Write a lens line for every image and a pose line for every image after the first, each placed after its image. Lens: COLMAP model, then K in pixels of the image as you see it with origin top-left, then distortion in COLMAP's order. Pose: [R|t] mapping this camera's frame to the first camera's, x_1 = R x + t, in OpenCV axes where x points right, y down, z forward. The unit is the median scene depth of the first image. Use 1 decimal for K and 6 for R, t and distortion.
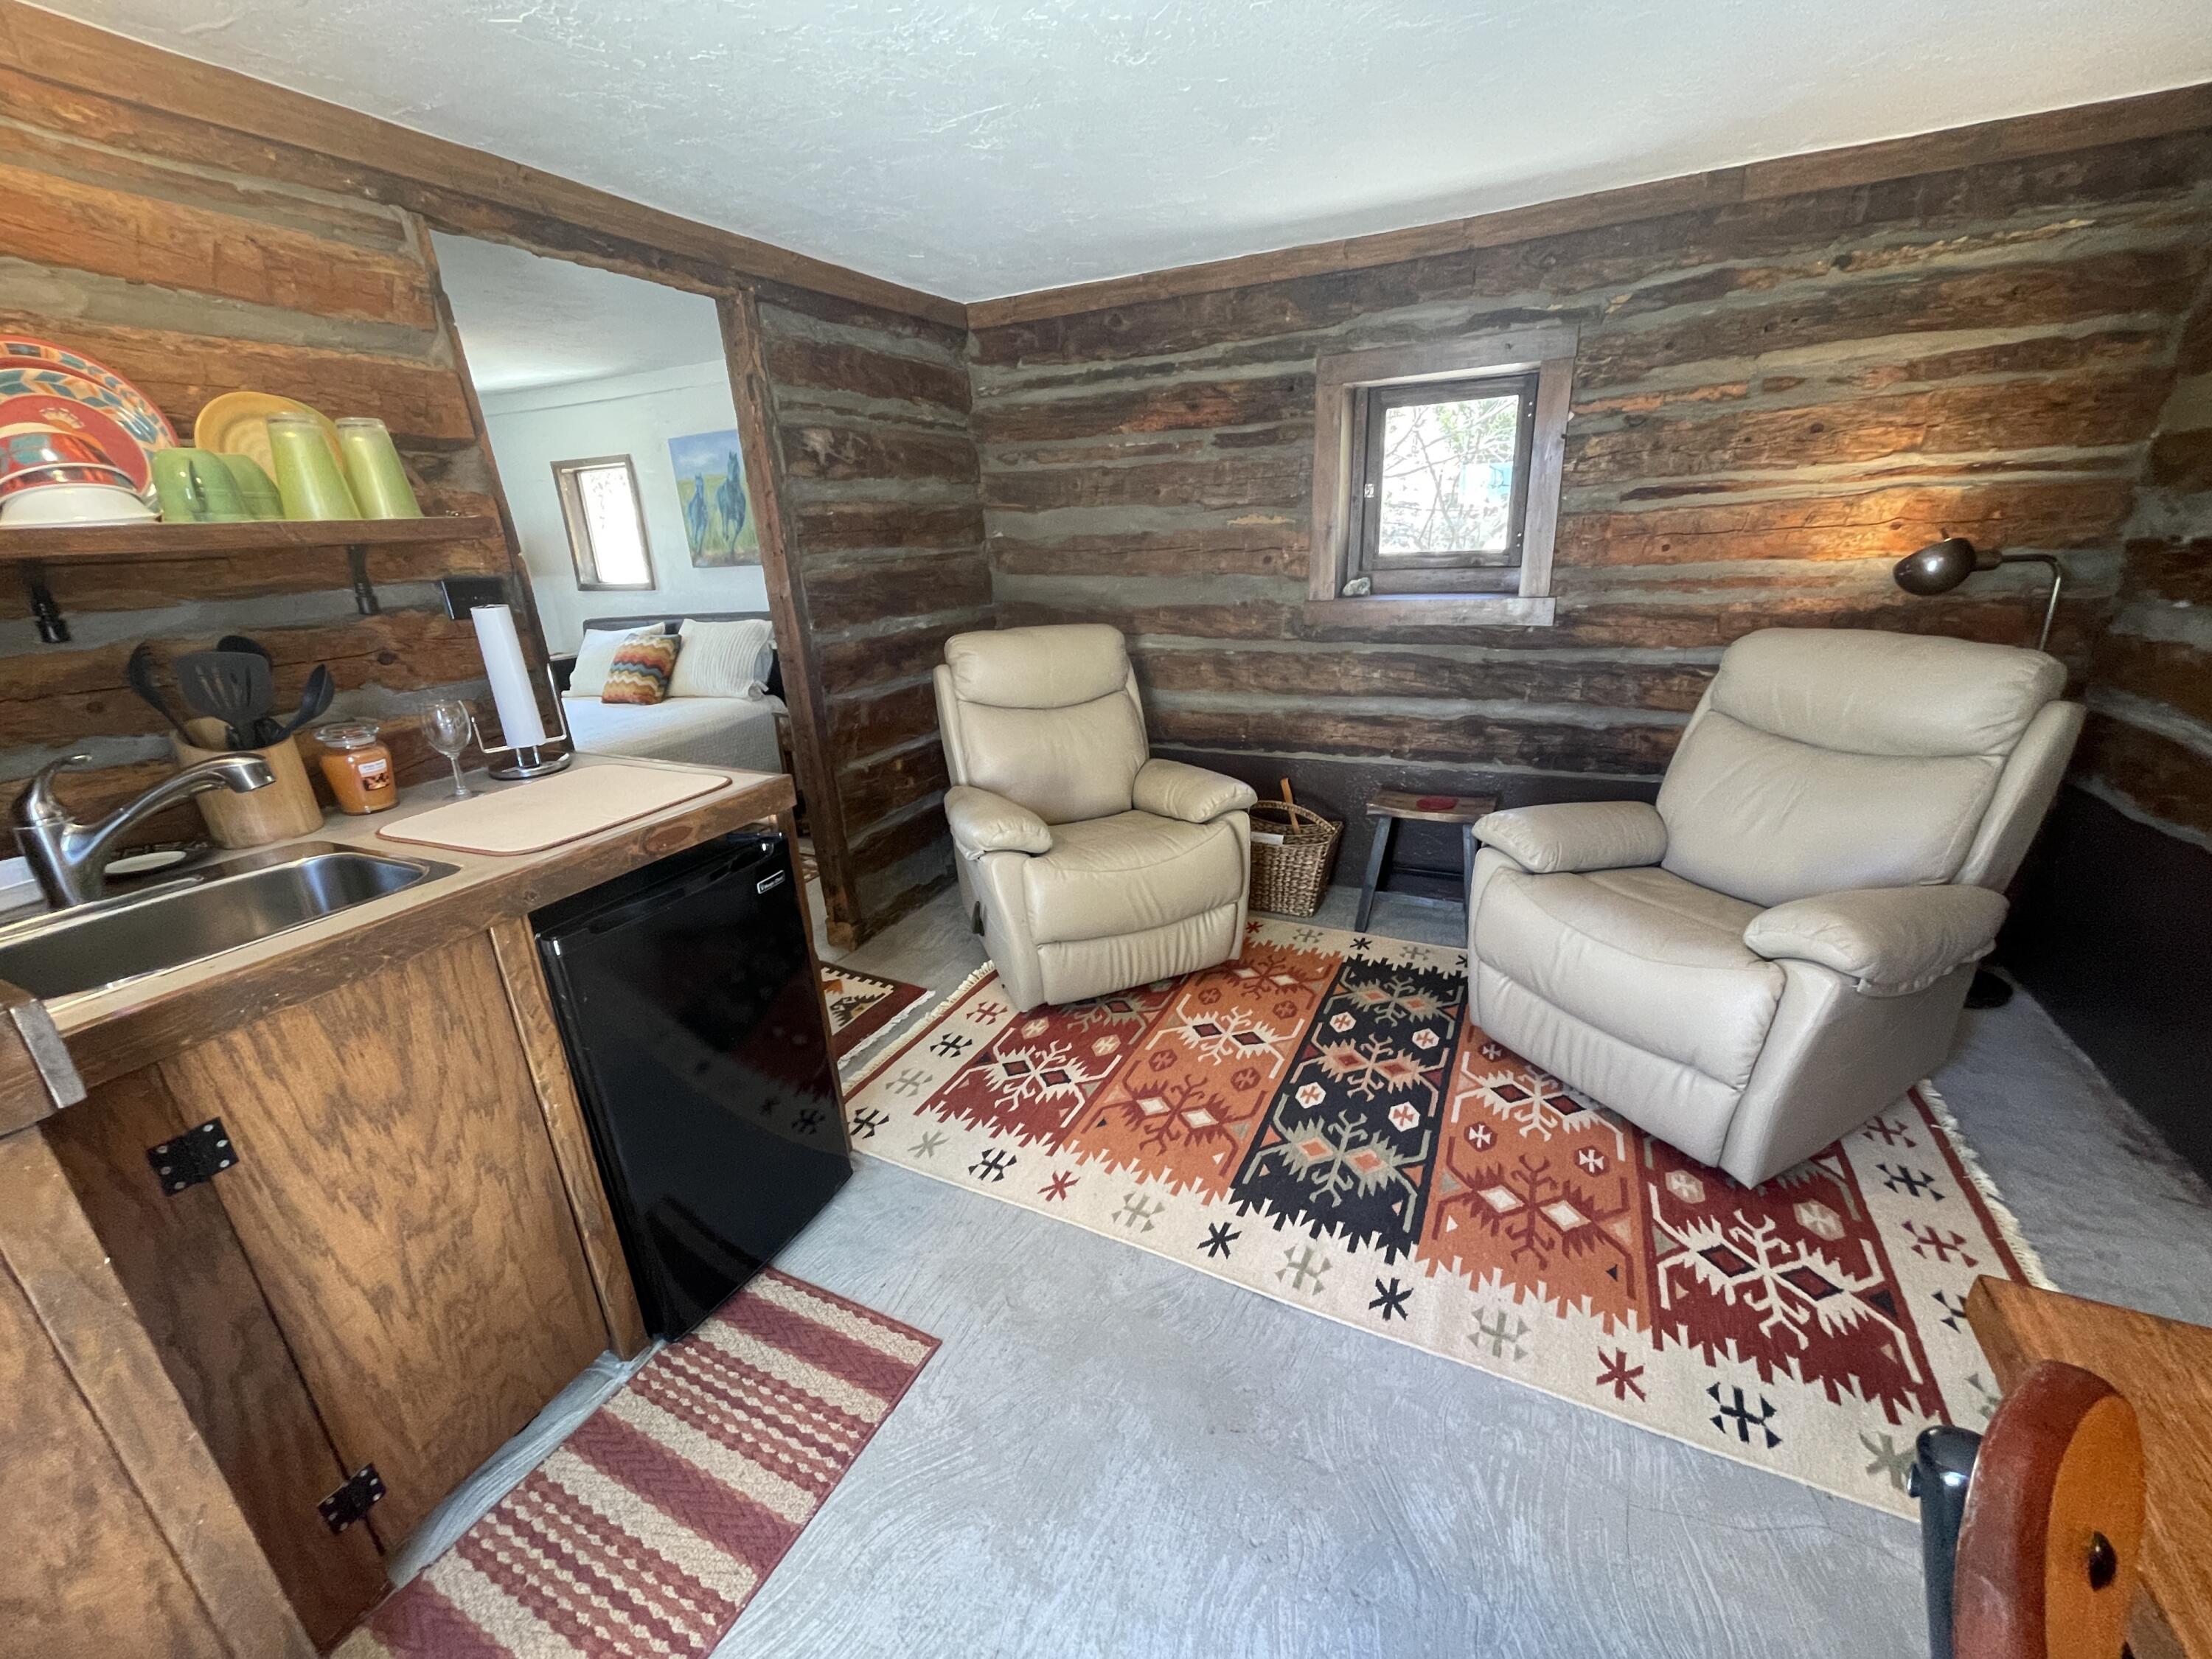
lens RADIAL K [[899.2, 0, 1092.4], [0, 899.2, 829.1], [0, 0, 1]] dist [-0.006635, 0.001376]
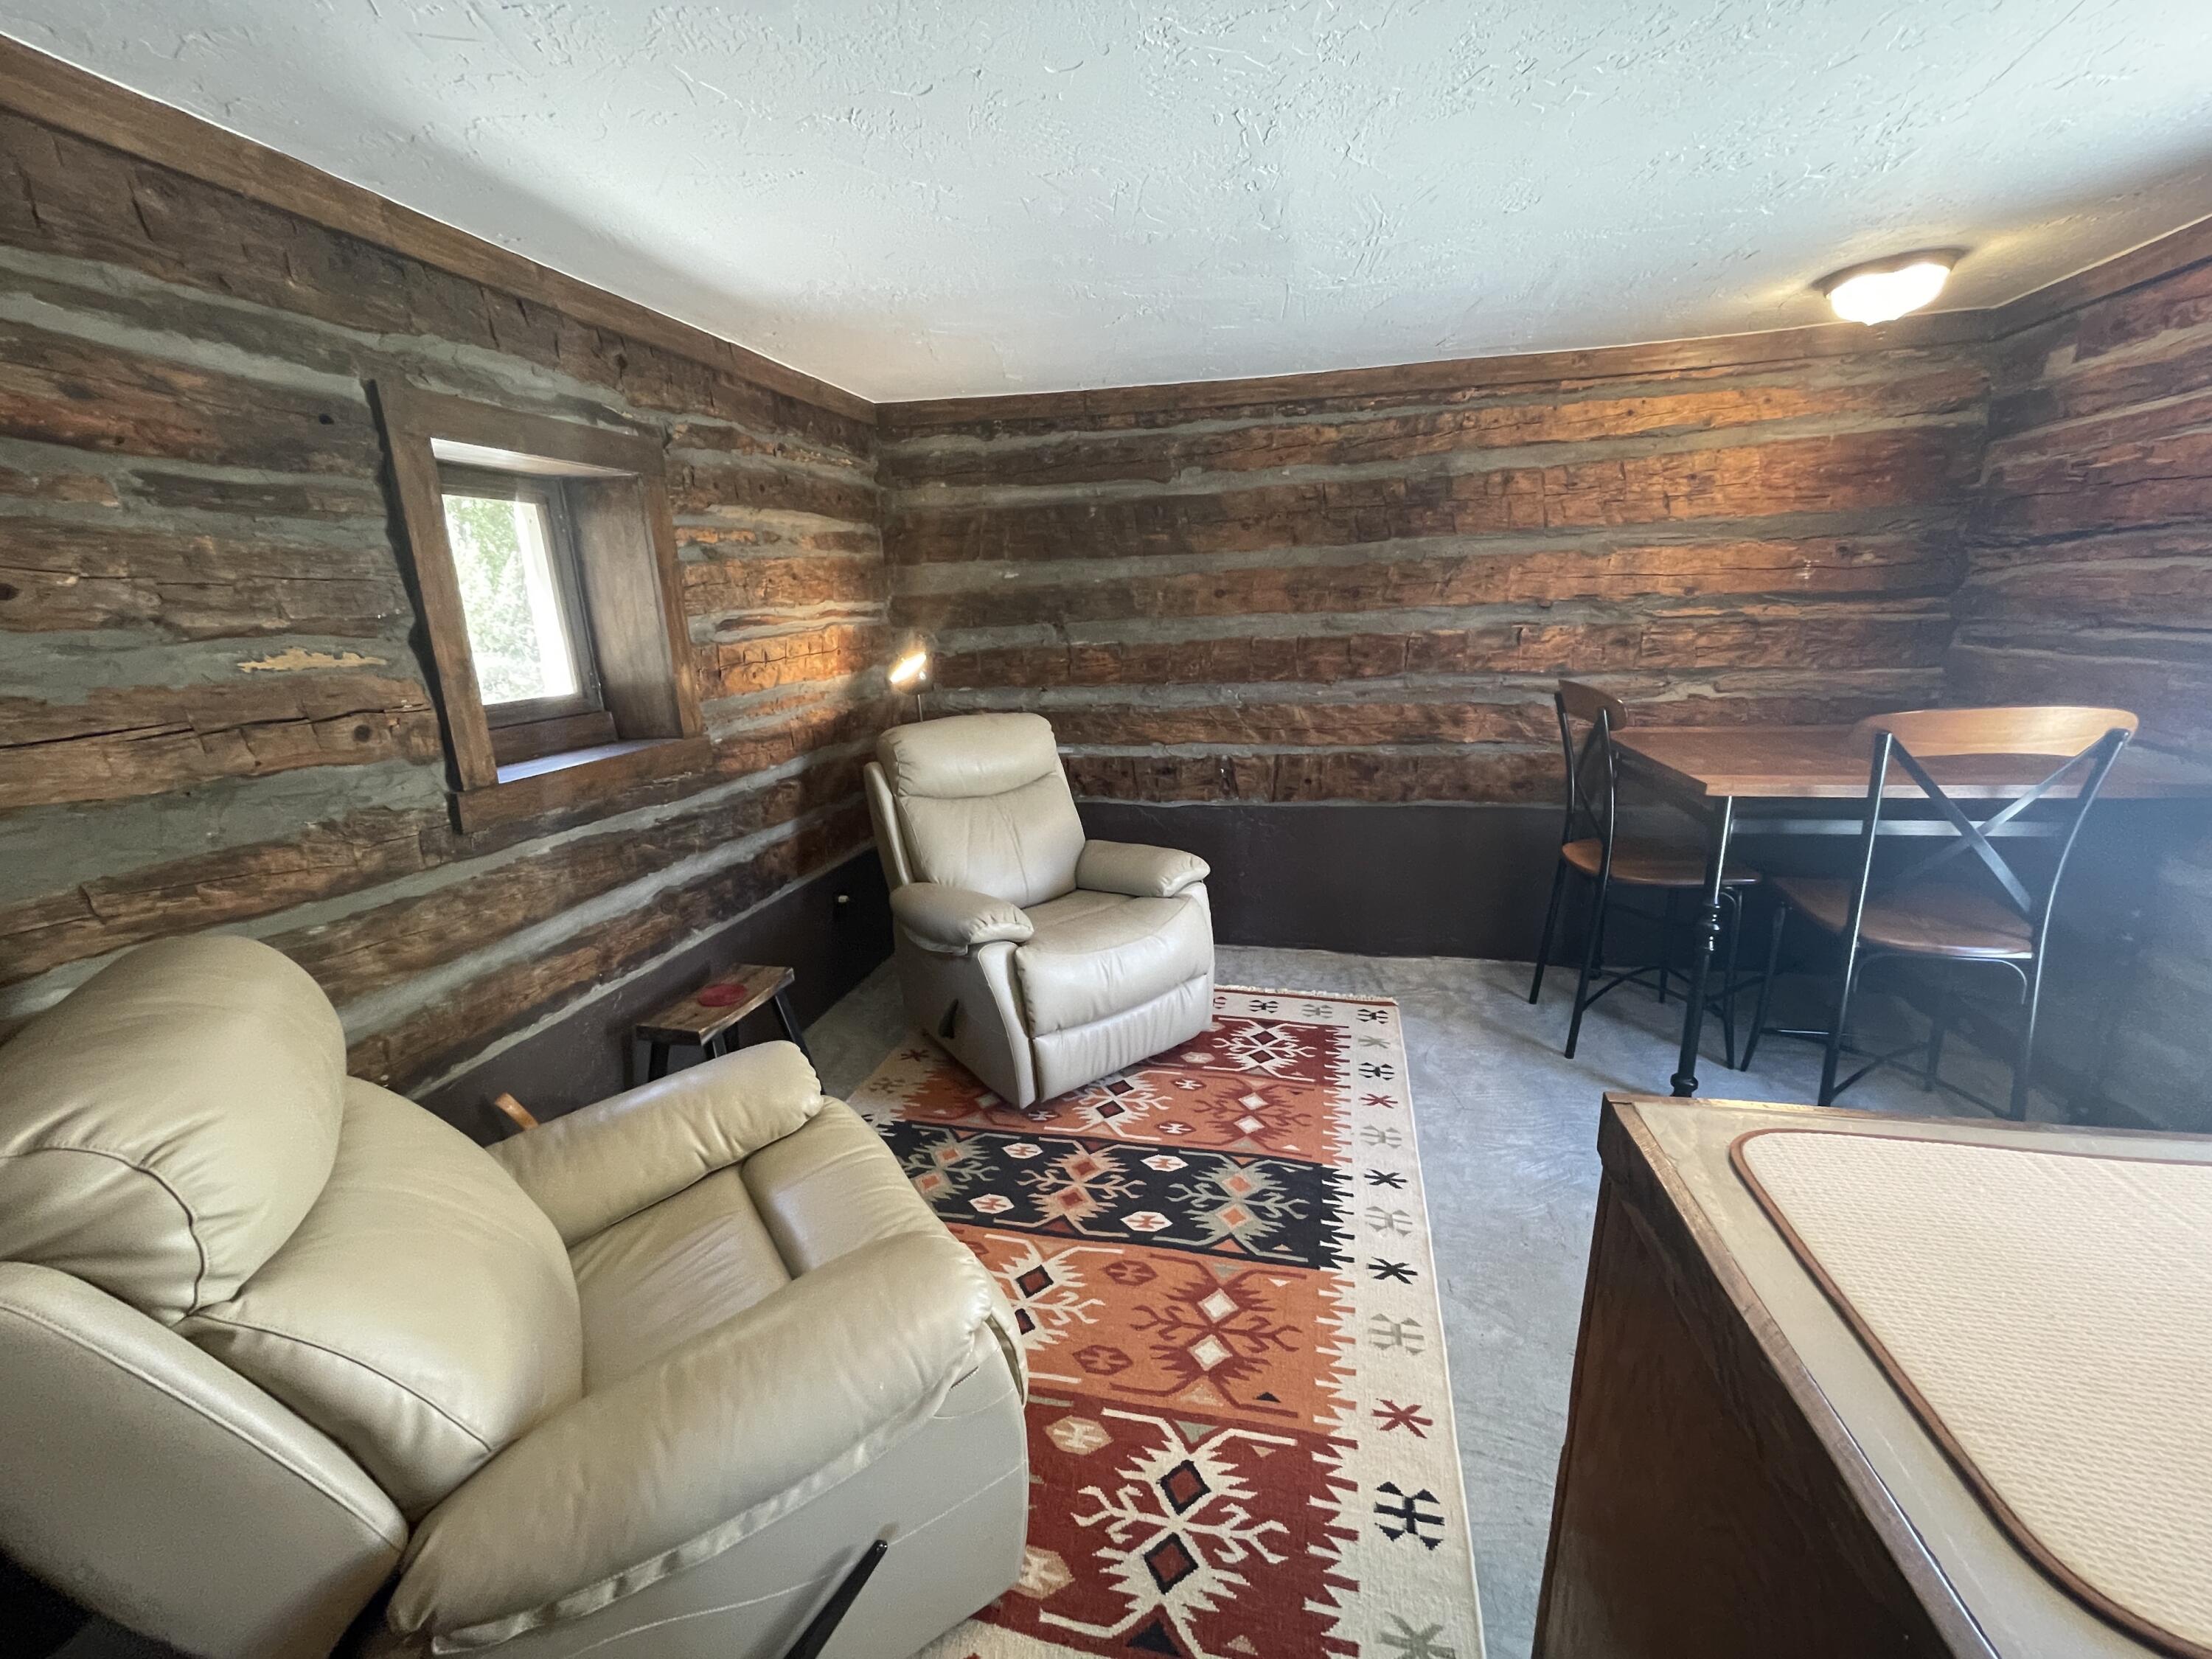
lens RADIAL K [[899.2, 0, 1097.2], [0, 899.2, 830.6], [0, 0, 1]] dist [-0.006635, 0.001376]
pose [[-0.216686, -0.182266, 0.959076, -0.508141], [0.360835, 0.897893, 0.252163, -0.289074], [-0.907108, 0.400708, -0.128793, 0.899557]]
